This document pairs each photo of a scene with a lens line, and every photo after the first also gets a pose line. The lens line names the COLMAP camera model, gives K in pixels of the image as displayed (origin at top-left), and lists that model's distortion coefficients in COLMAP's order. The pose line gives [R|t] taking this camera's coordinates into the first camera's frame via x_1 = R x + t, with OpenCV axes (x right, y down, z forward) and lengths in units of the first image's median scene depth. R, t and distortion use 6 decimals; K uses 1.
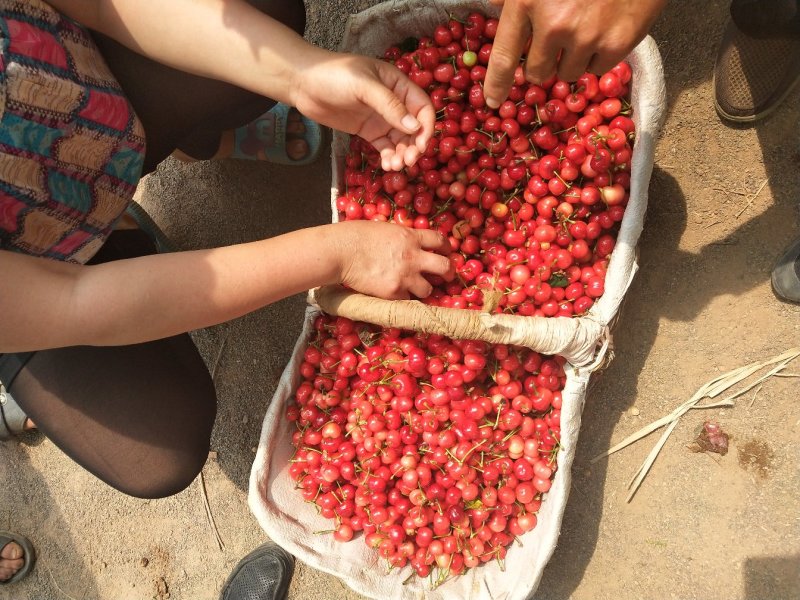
lens RADIAL K [[592.3, 0, 399.7], [0, 592.3, 280.4], [0, 0, 1]] dist [-0.025655, -0.001439]
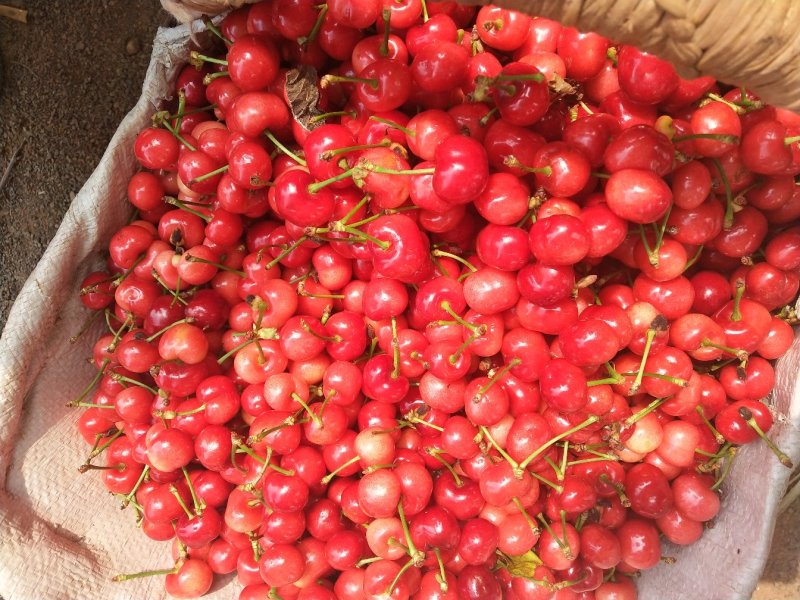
lens RADIAL K [[592.3, 0, 399.7], [0, 592.3, 280.4], [0, 0, 1]] dist [-0.025655, -0.001439]
pose [[0.978205, 0.132306, 0.160028, -0.044460], [-0.152483, 0.980853, 0.121144, 0.146488], [-0.140936, -0.142905, 0.979651, 0.615509]]
